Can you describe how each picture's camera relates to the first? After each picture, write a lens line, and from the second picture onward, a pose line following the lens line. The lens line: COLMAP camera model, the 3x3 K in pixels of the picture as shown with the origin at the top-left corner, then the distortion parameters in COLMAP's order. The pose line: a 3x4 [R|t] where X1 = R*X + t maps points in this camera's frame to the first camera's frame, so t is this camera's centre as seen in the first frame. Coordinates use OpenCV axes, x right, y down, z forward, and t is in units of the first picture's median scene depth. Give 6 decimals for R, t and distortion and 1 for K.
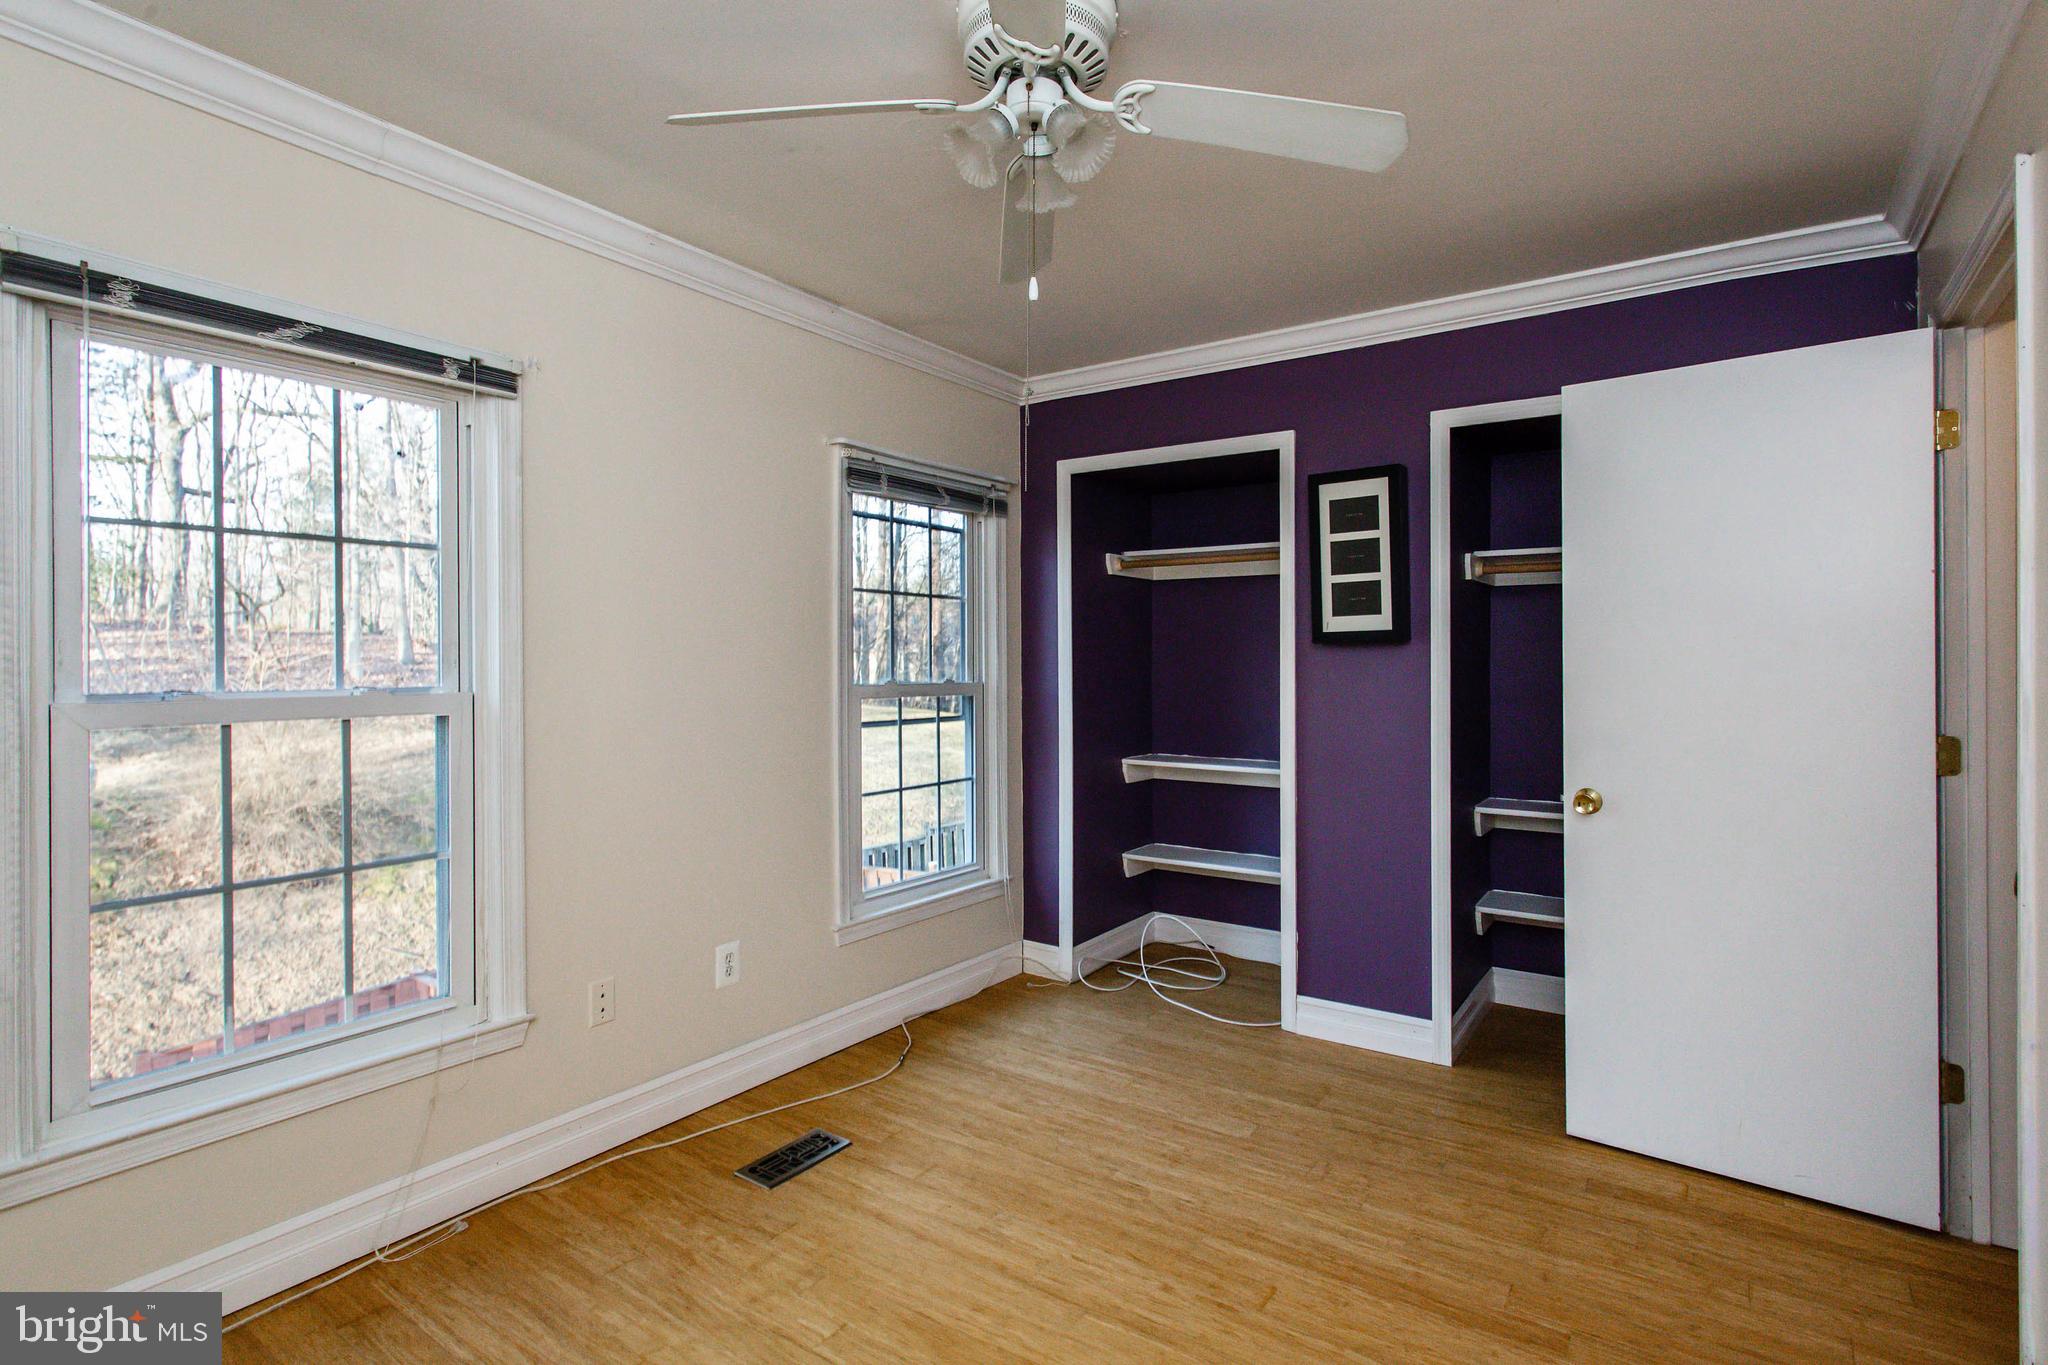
lens RADIAL K [[984.1, 0, 1049.8], [0, 984.1, 663.2], [0, 0, 1]] dist [0.000724, 0.000423]
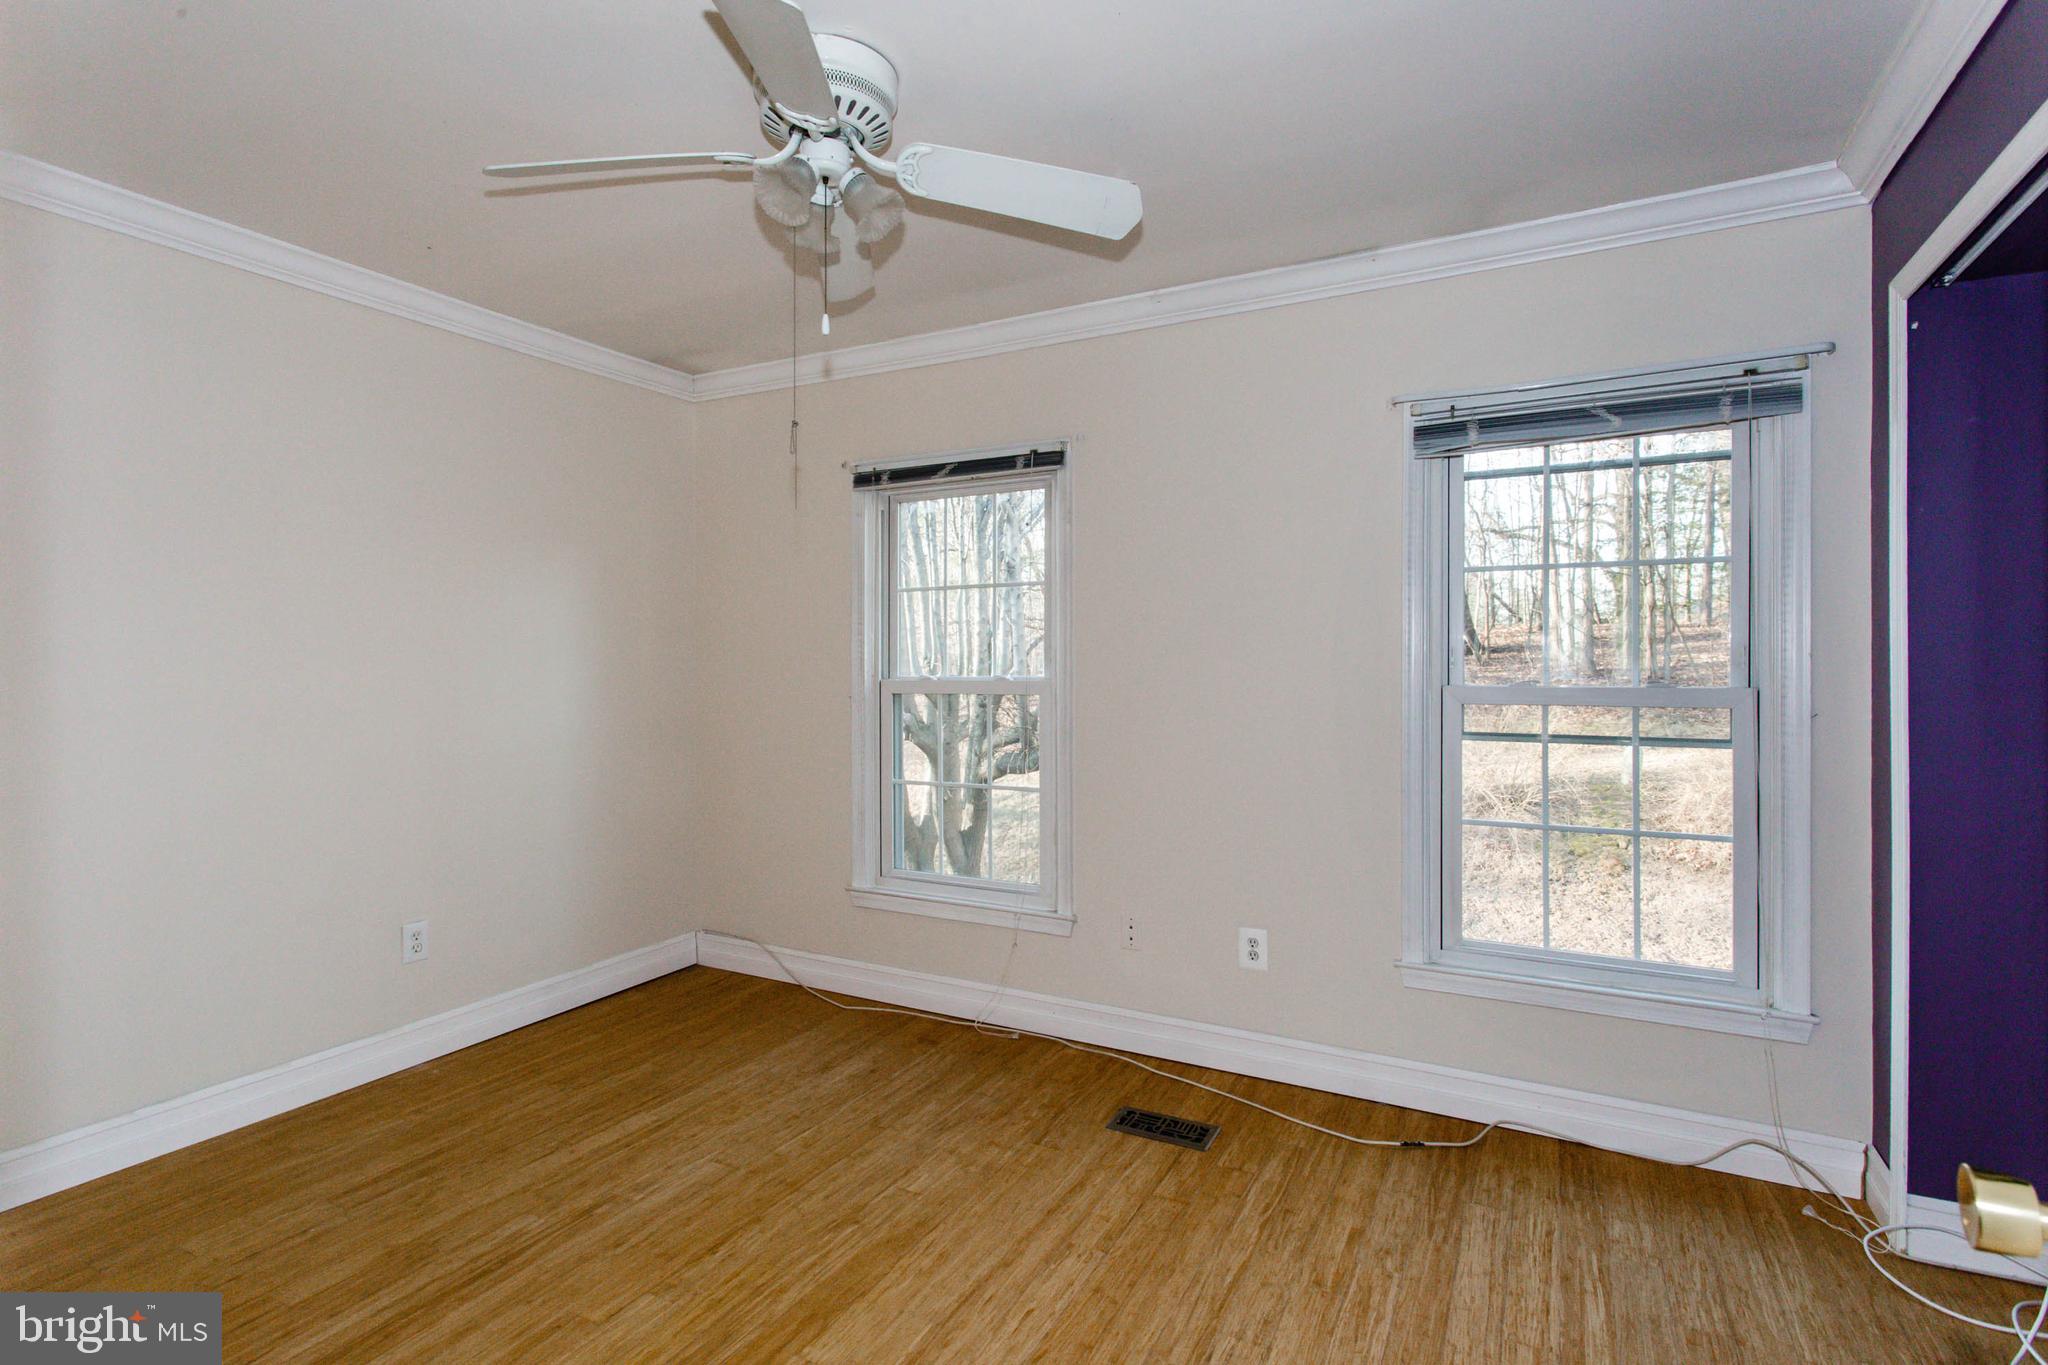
lens RADIAL K [[984.1, 0, 1049.8], [0, 984.1, 663.2], [0, 0, 1]] dist [0.000724, 0.000423]
pose [[0.123868, -0.001345, -0.992298, 0.683454], [0.001315, 0.999998, -0.001191, 0.005956], [0.992298, -0.001157, 0.123870, 0.665642]]
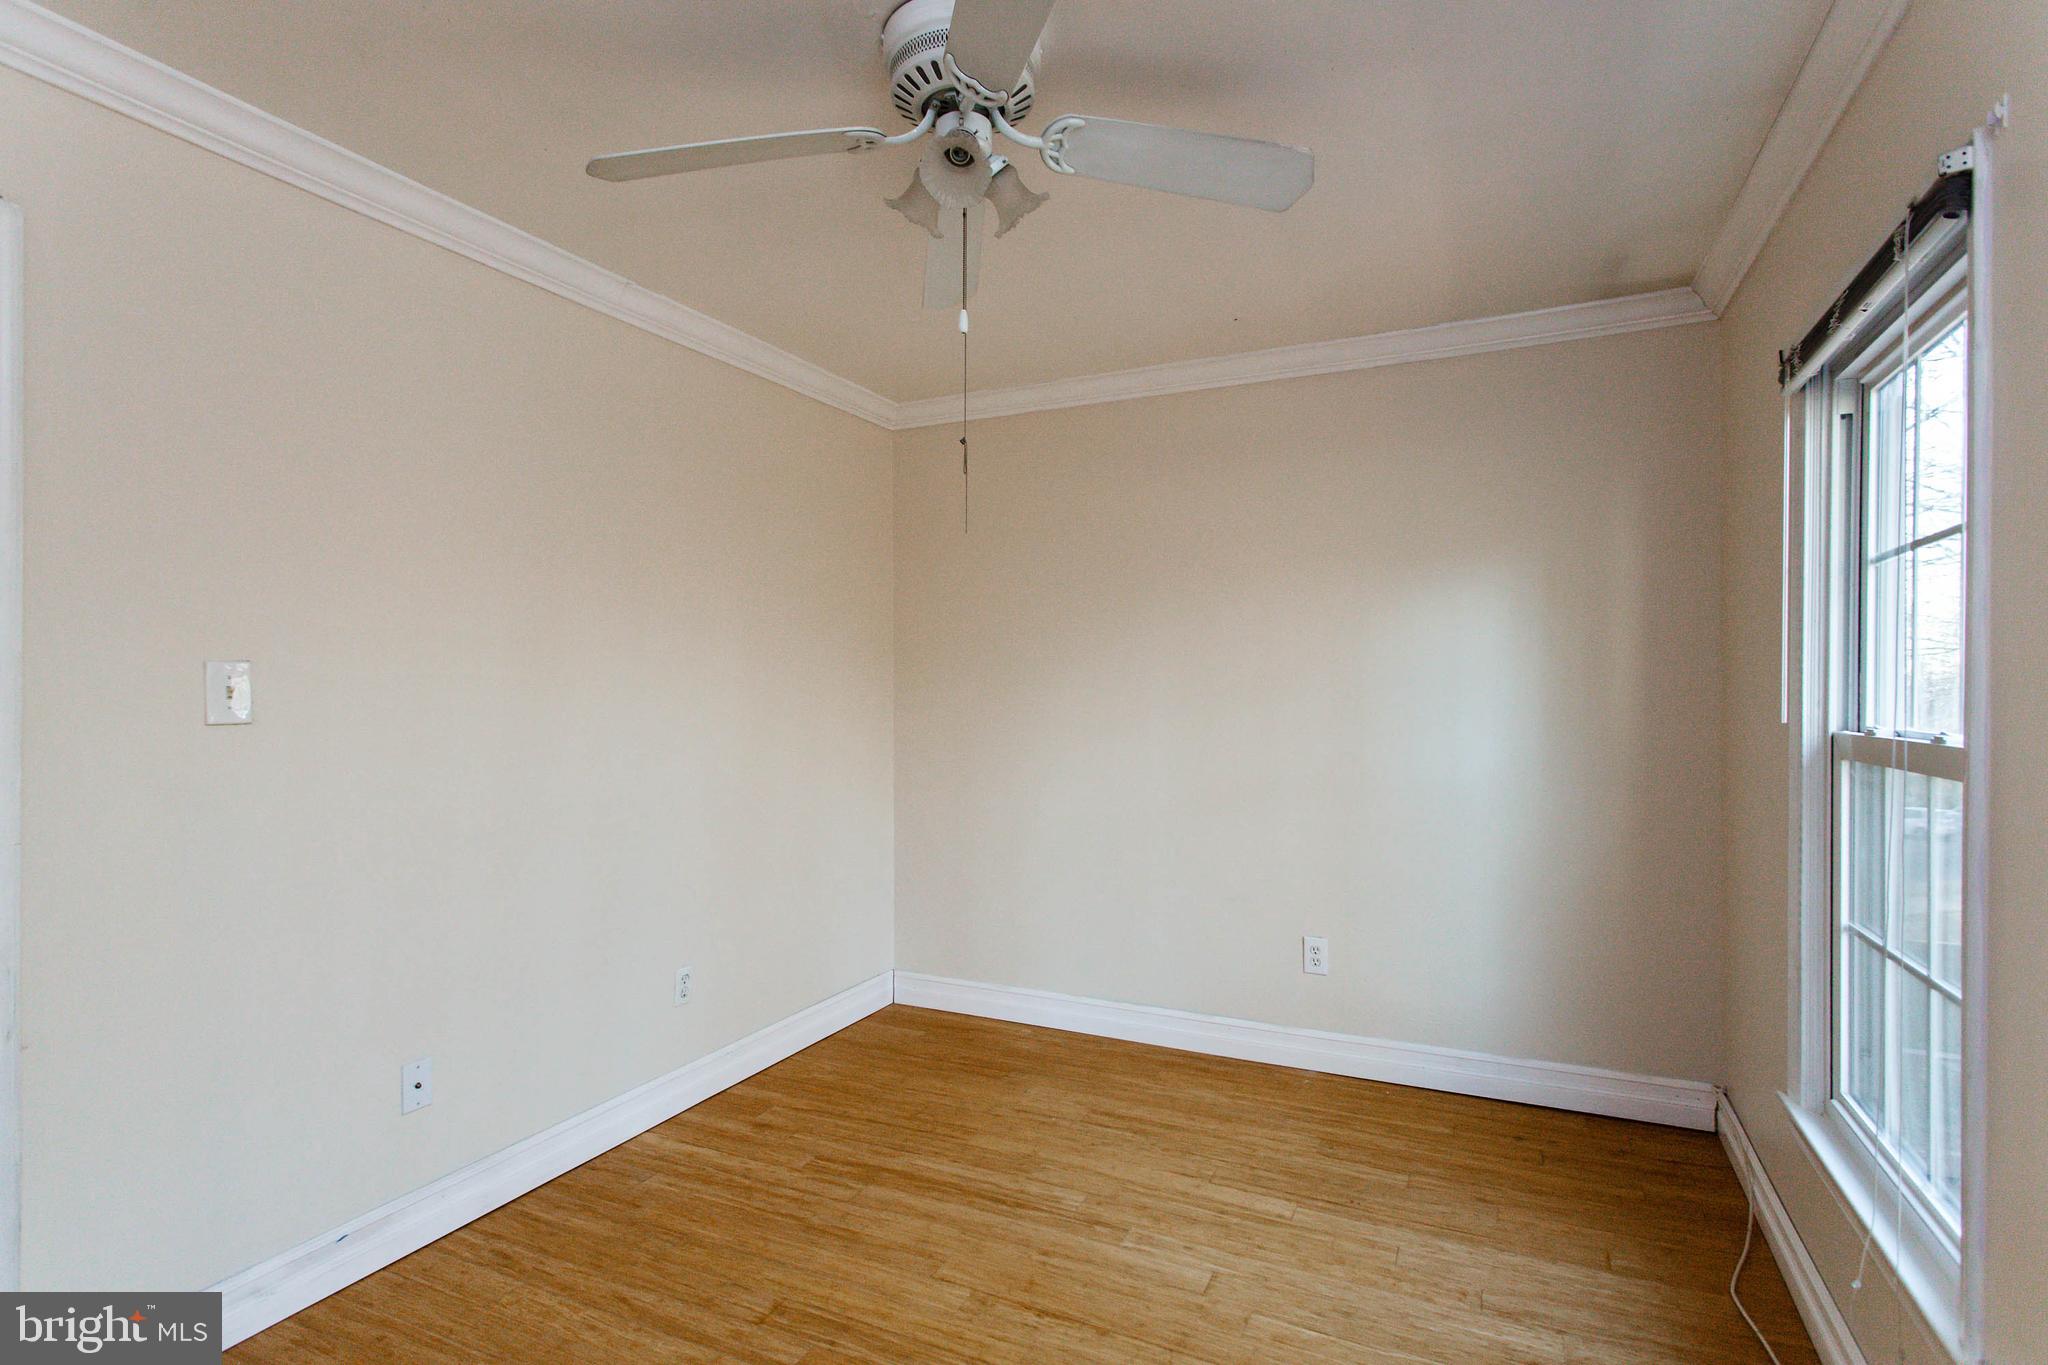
lens RADIAL K [[993.6, 0, 1023.8], [0, 993.6, 697.4], [0, 0, 1]] dist [0.000842, -0.000048]
pose [[-0.988614, 0.000293, -0.150476, 0.045397], [-0.001331, 0.999942, 0.010692, -0.005683], [0.150471, 0.010770, -0.988556, 1.201059]]
